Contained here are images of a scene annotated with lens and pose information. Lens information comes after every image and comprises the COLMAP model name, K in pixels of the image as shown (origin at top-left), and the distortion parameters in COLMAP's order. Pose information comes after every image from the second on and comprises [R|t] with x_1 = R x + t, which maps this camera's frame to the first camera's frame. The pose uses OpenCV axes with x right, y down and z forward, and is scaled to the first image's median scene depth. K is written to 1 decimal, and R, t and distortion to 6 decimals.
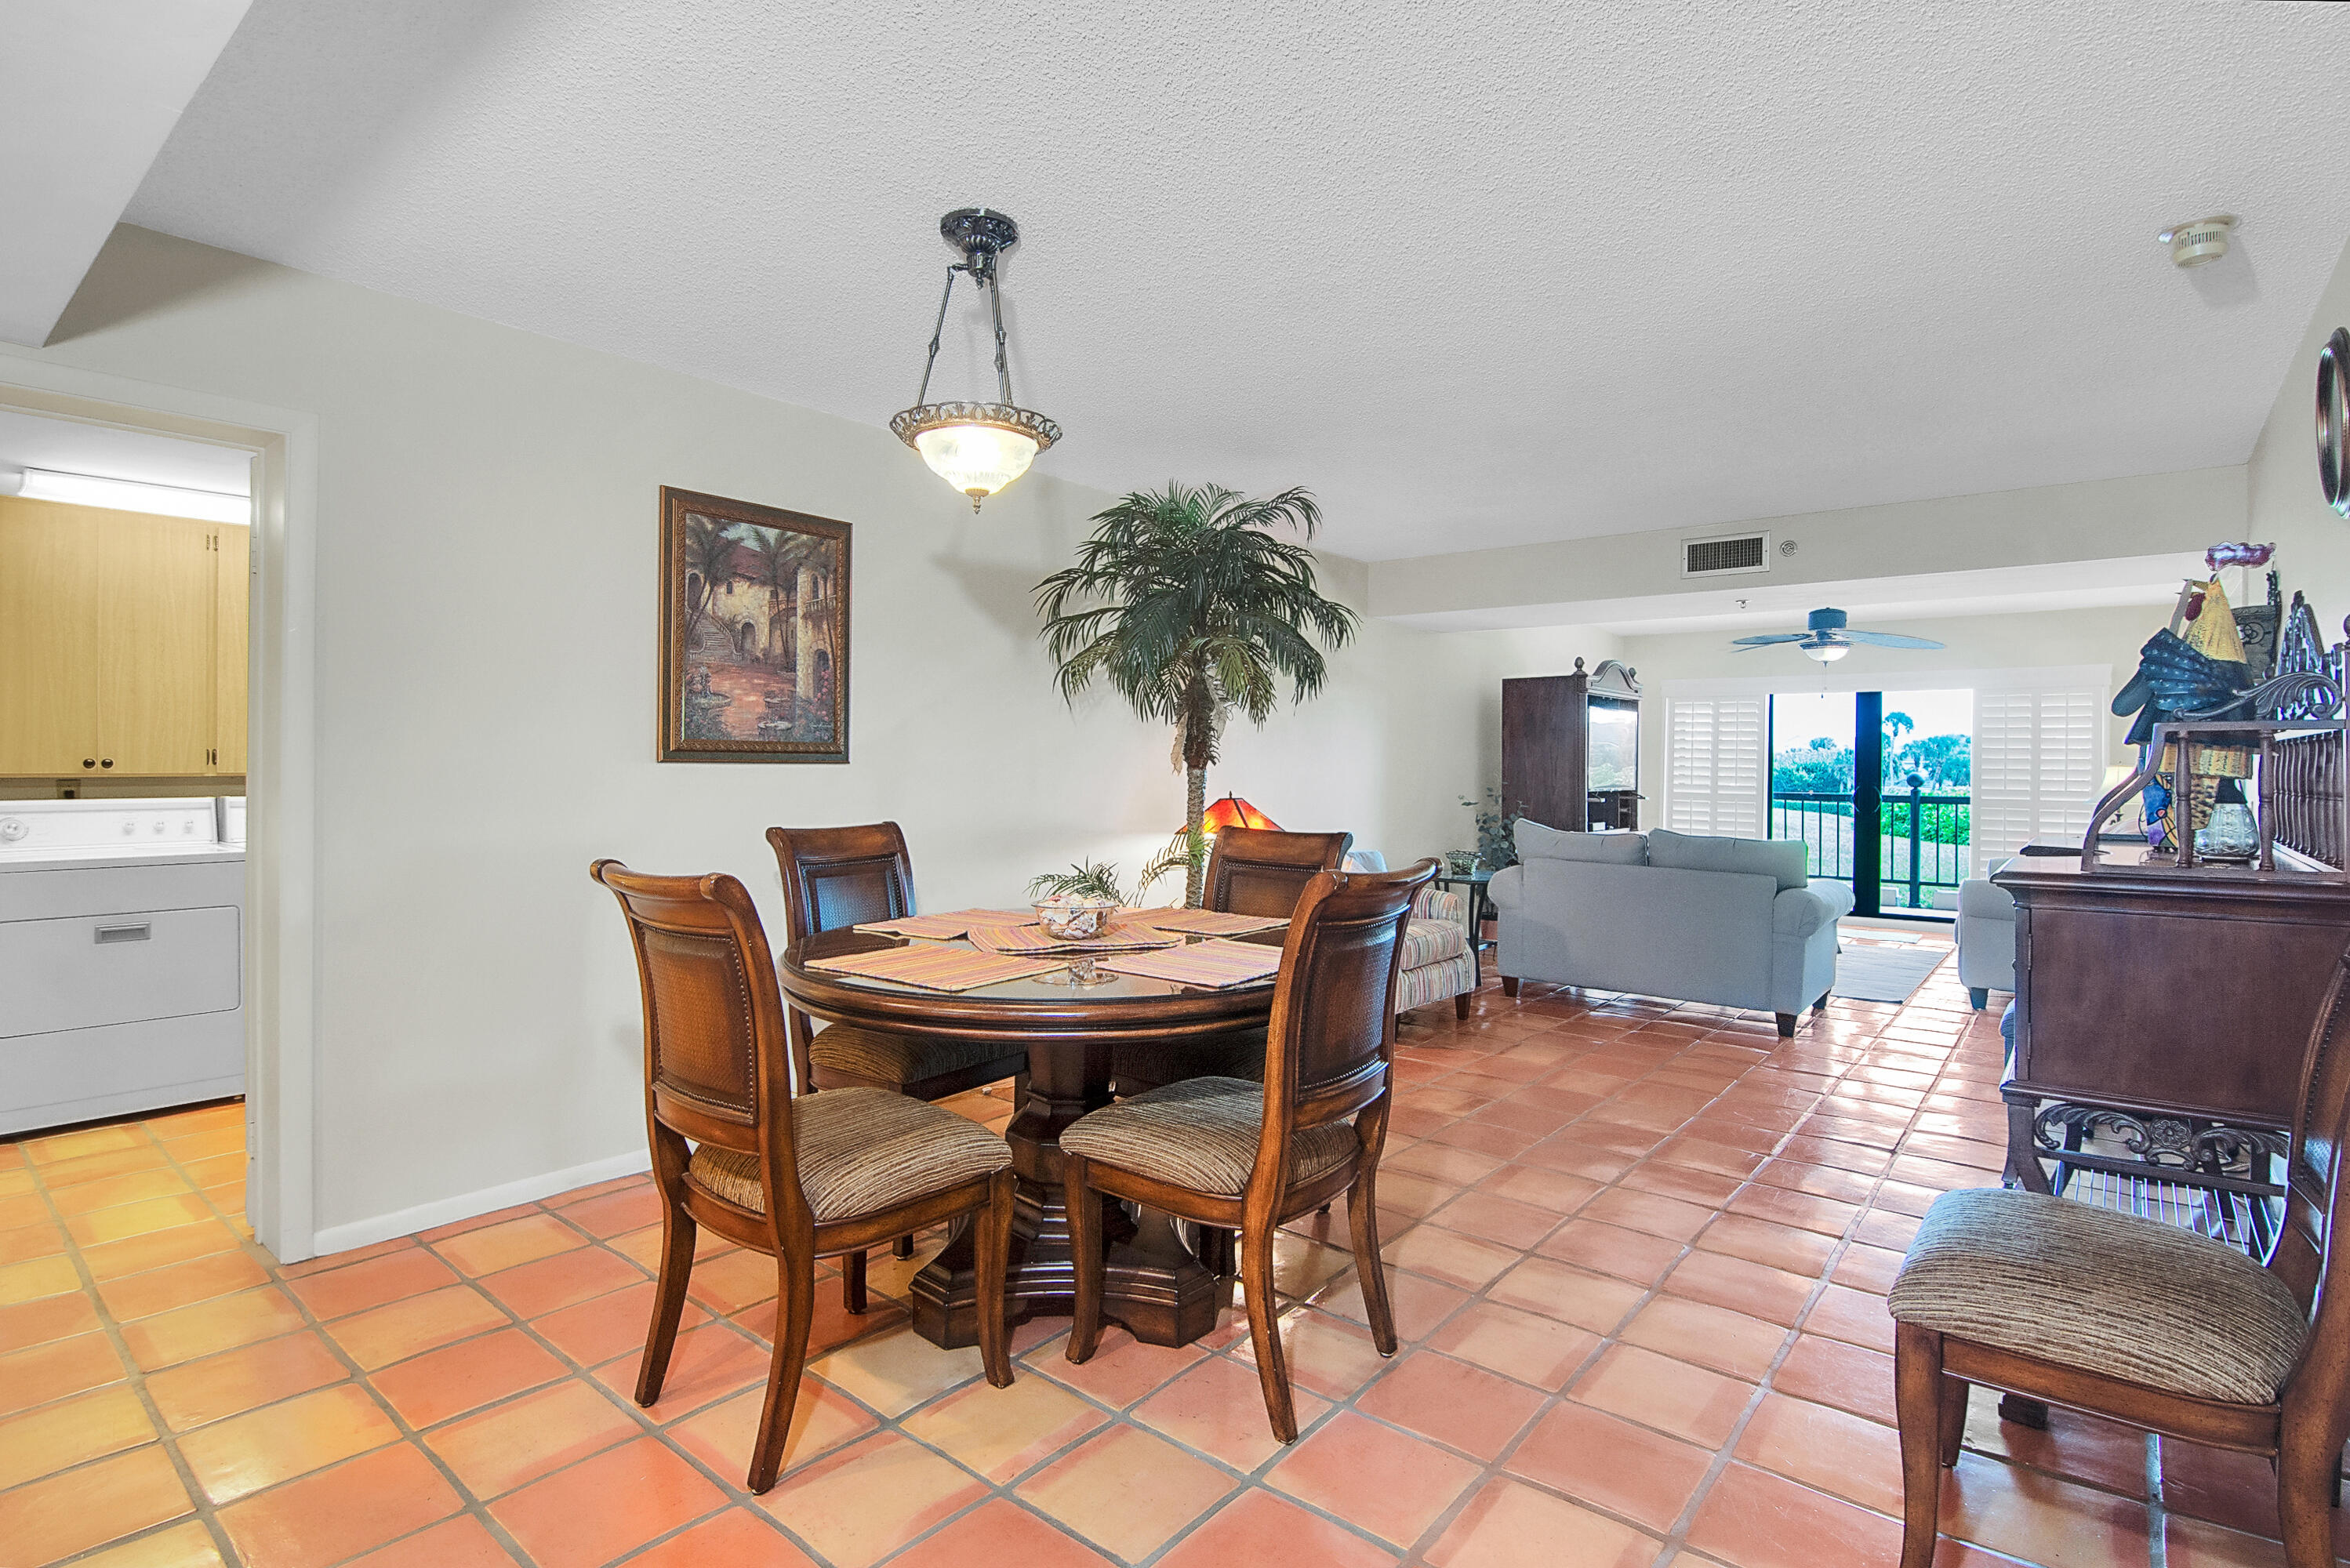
lens RADIAL K [[1084.1, 0, 1175.0], [0, 1084.1, 784.0], [0, 0, 1]] dist [-0.037670, 0.000033]
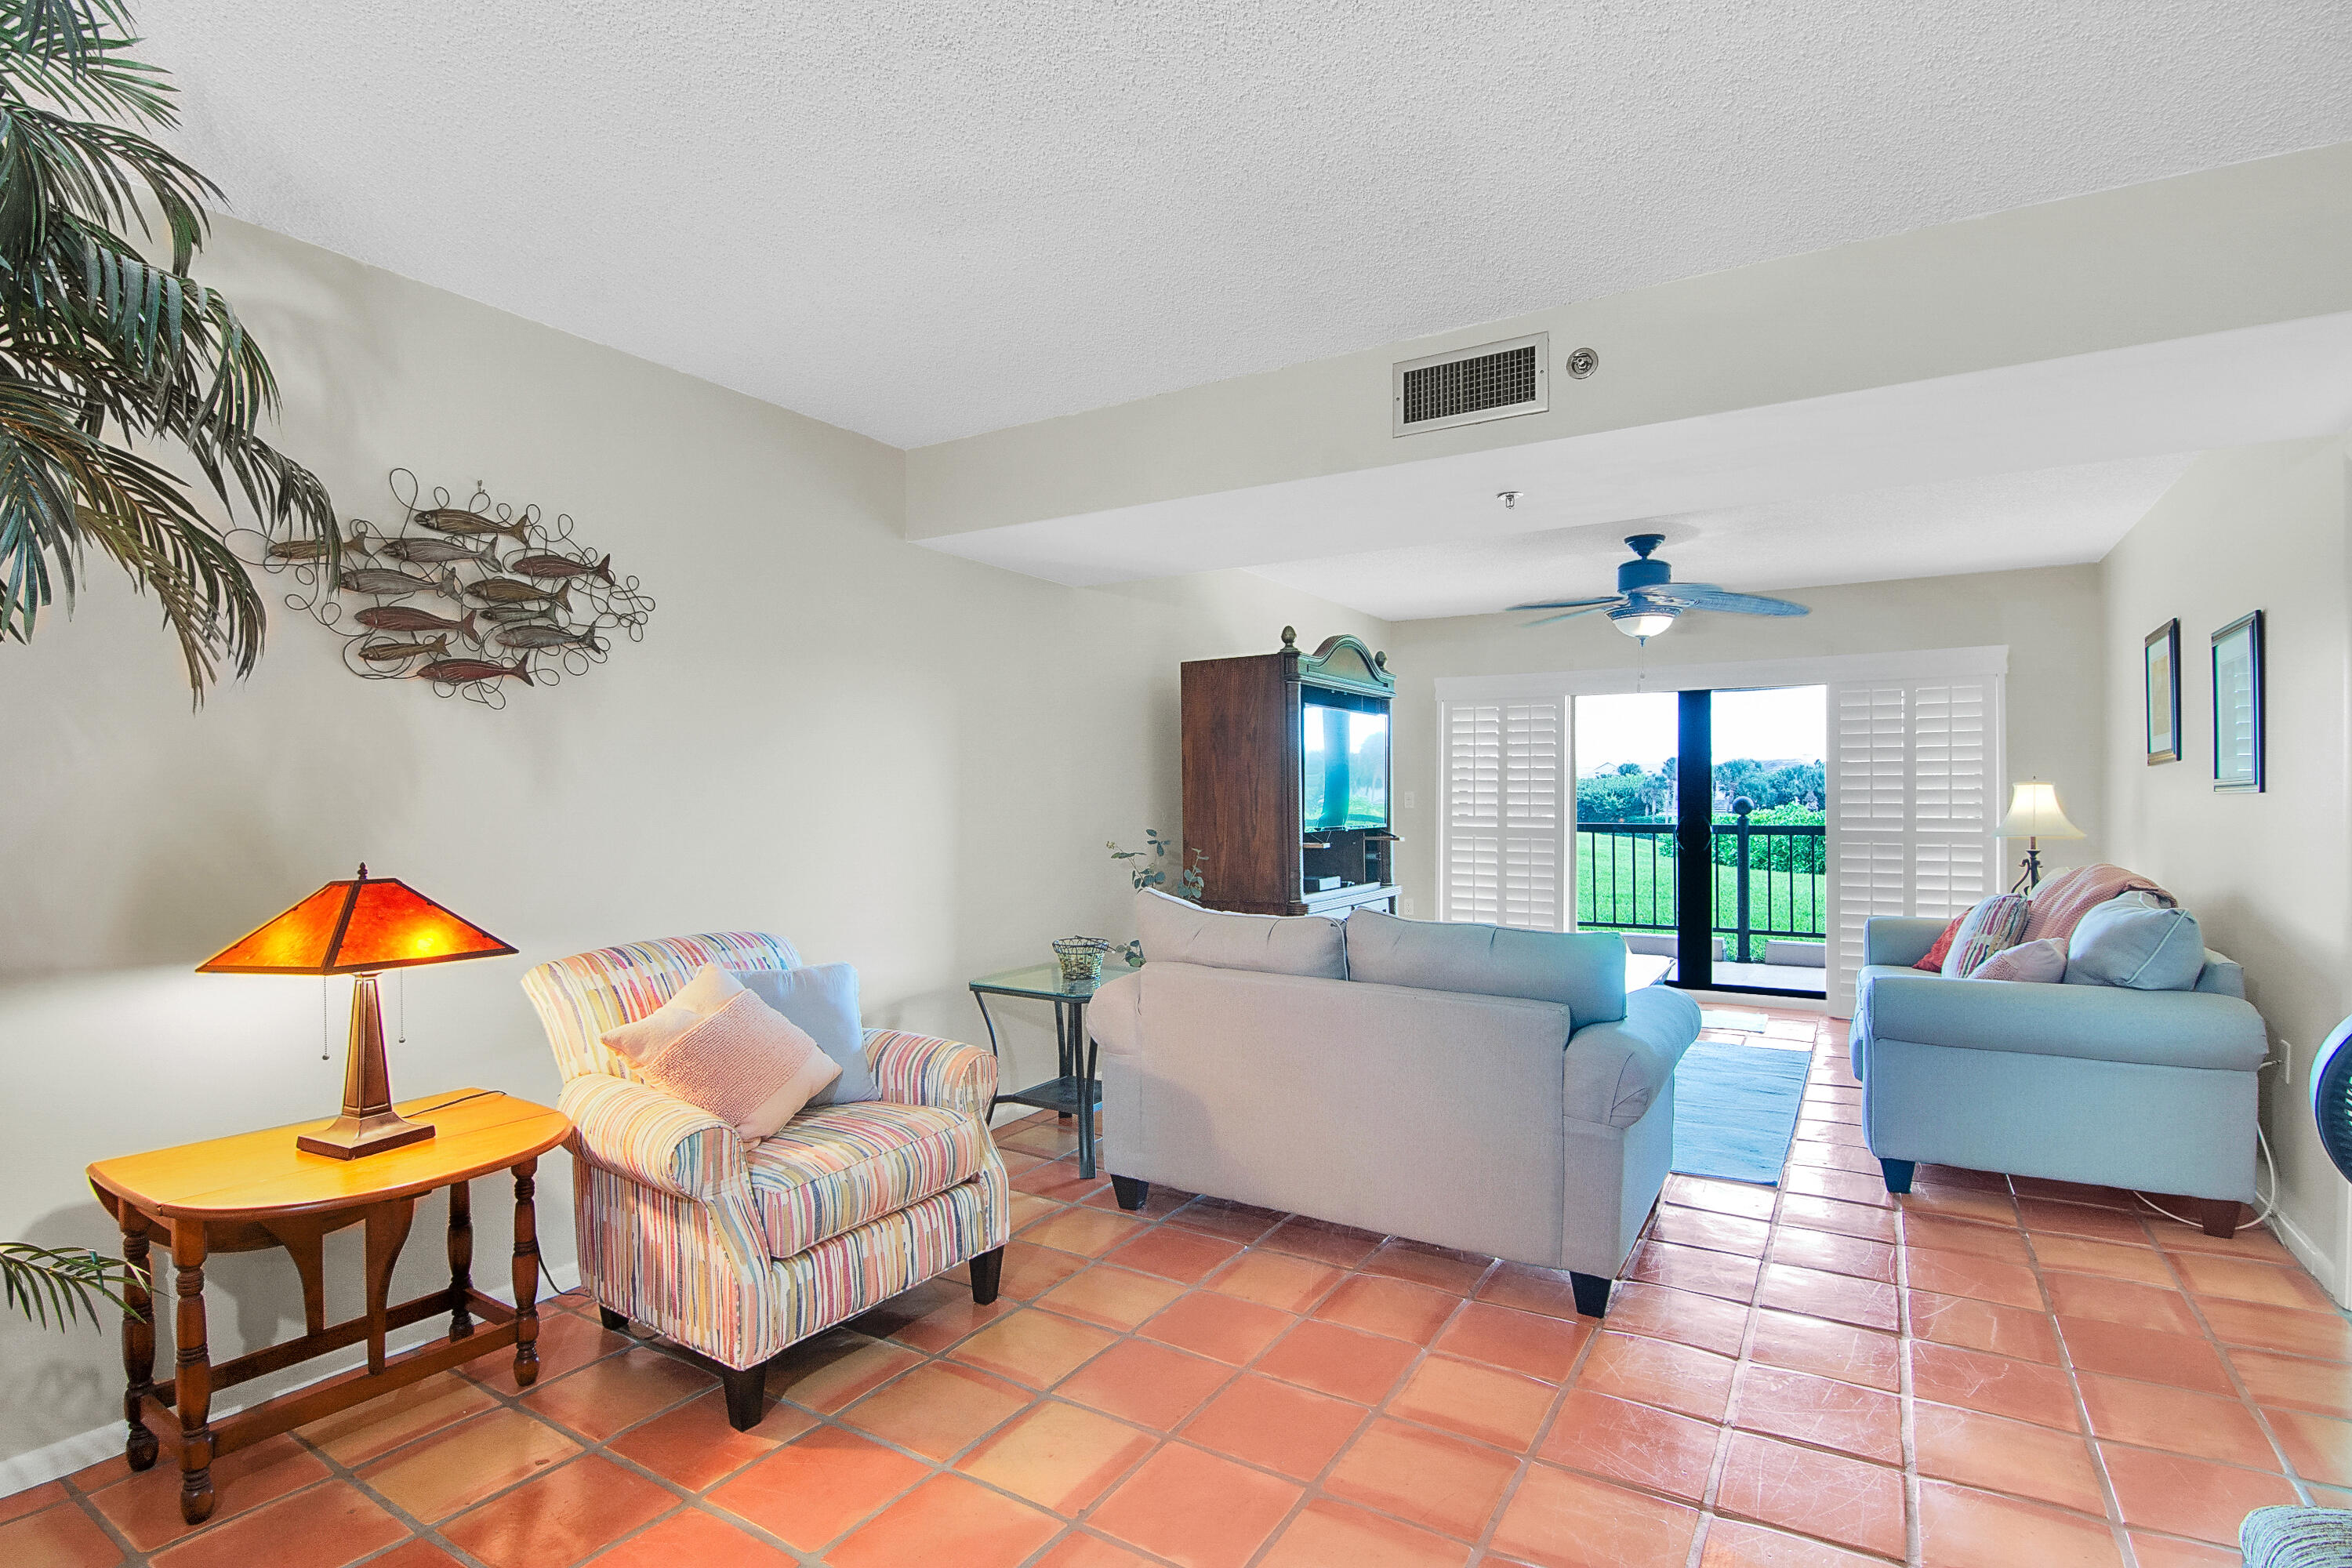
lens RADIAL K [[1134.7, 0, 1181.1], [0, 1134.7, 810.7], [0, 0, 1]] dist [-0.032561, -0.000293]
pose [[0.986176, -0.015042, 0.165019, 0.196038], [0.016031, 0.999861, -0.004662, -0.004104], [-0.164926, 0.007243, 0.986279, 0.334951]]
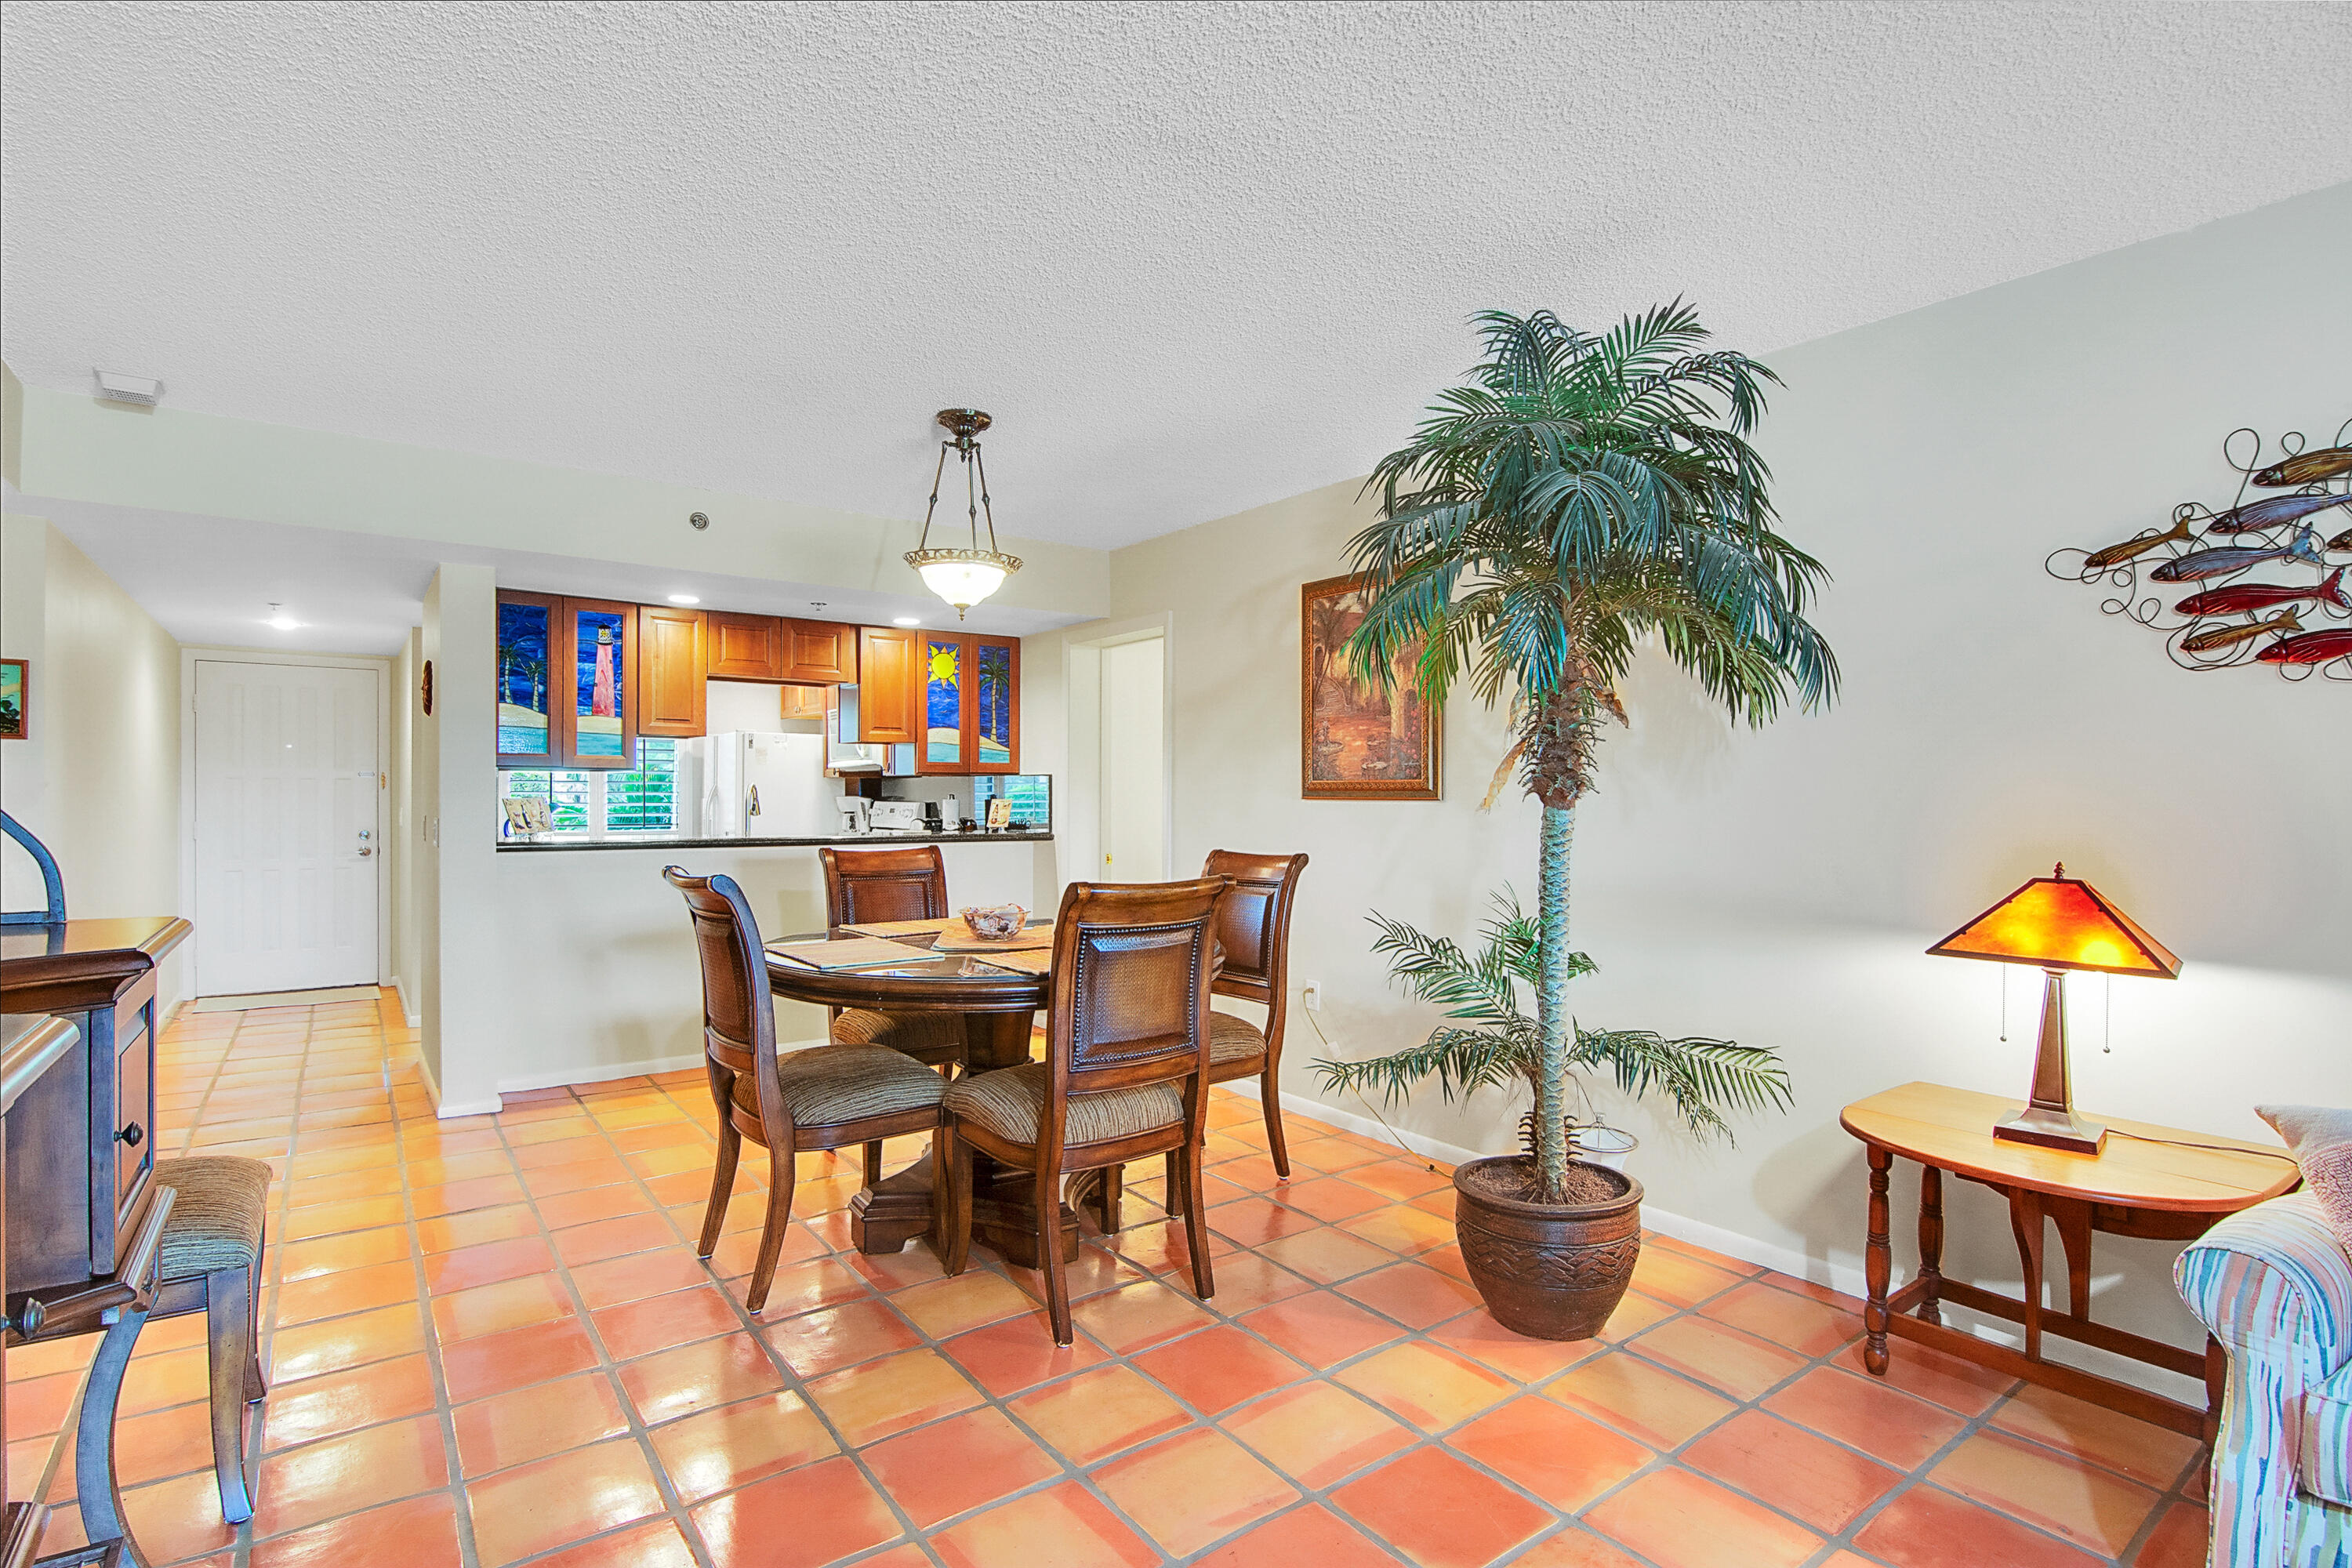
lens RADIAL K [[1134.7, 0, 1181.1], [0, 1134.7, 810.7], [0, 0, 1]] dist [-0.032561, -0.000293]
pose [[-0.207000, -0.003032, -0.978336, 0.396975], [-0.028230, 0.999597, 0.002875, -0.002994], [0.977934, 0.028213, -0.207002, 0.516689]]
